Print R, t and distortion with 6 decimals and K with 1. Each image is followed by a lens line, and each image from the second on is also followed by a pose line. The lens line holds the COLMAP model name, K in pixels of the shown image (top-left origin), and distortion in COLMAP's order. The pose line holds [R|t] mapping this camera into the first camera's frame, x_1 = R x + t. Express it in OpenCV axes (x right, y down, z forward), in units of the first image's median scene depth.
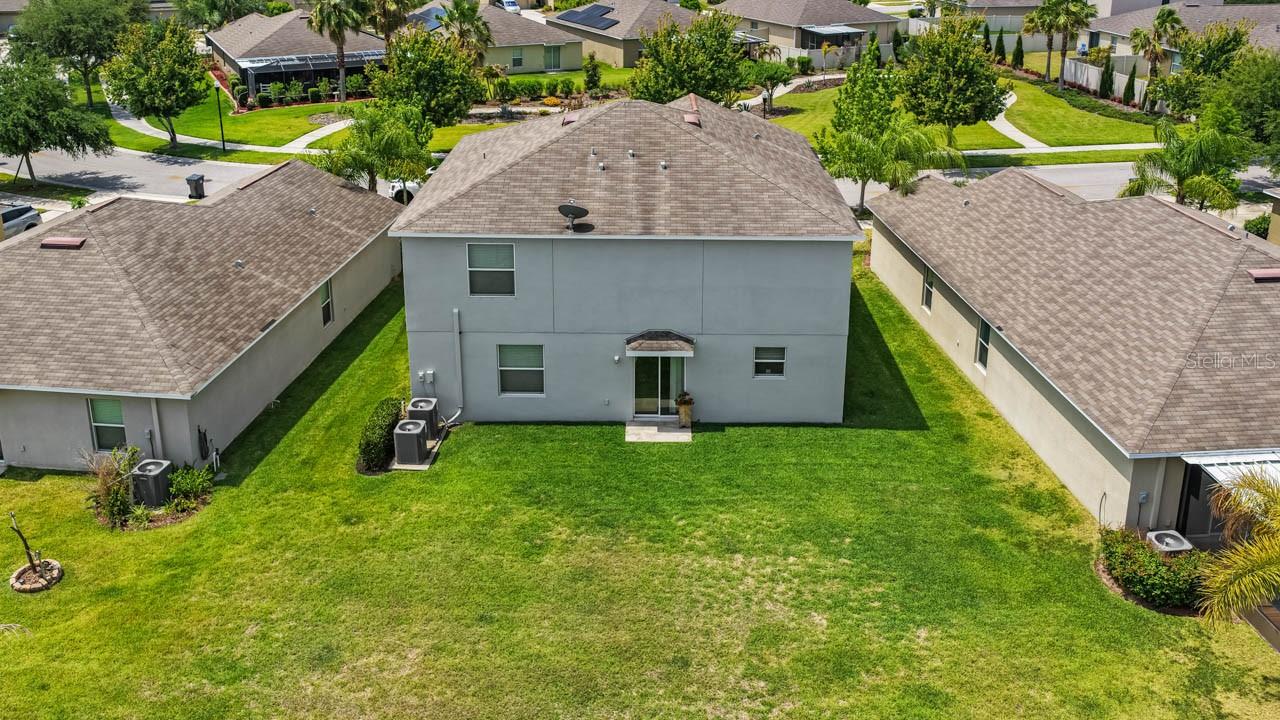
lens RADIAL K [[1135.0, 0, 665.3], [0, 1135.0, 355.8], [0, 0, 1]] dist [-0.008060, 0.002537]
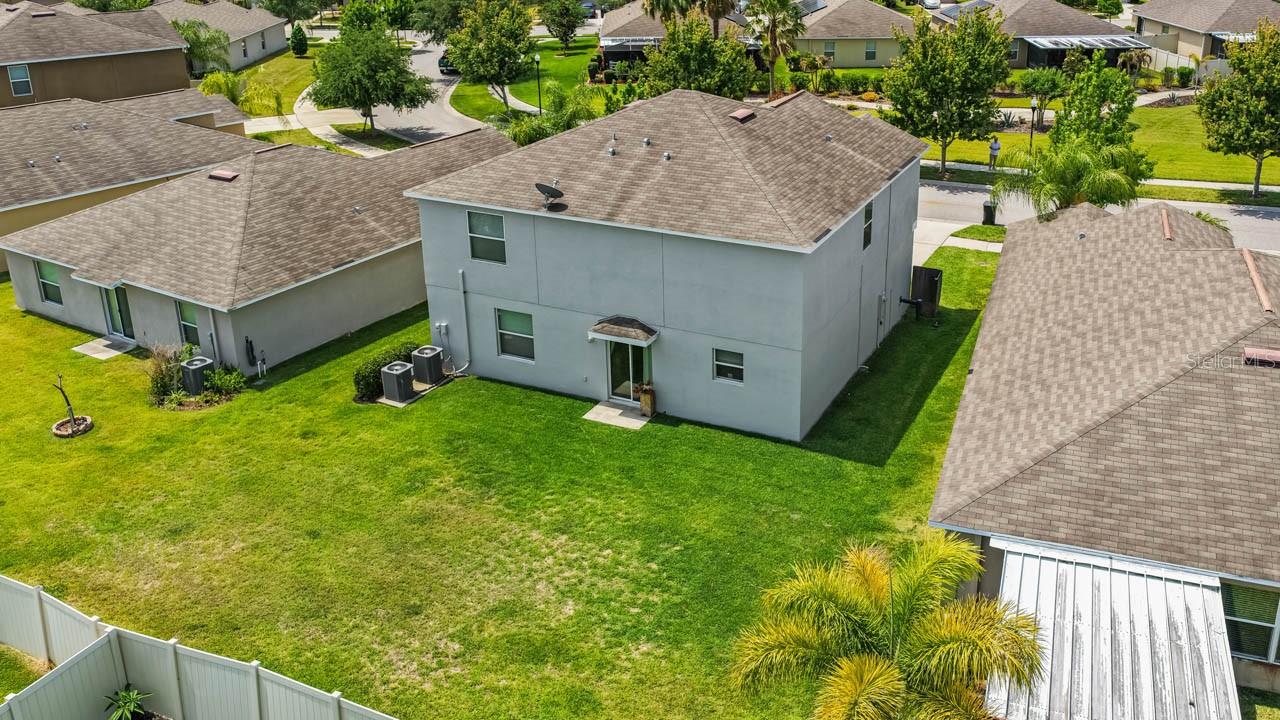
lens RADIAL K [[1113.5, 0, 639.6], [0, 1113.5, 403.1], [0, 0, 1]] dist [-0.004430, -0.000982]
pose [[0.899336, 0.179285, -0.398812, 0.415413], [-0.158735, 0.983718, 0.084275, -0.032099], [0.407428, -0.012487, 0.913152, 0.086635]]
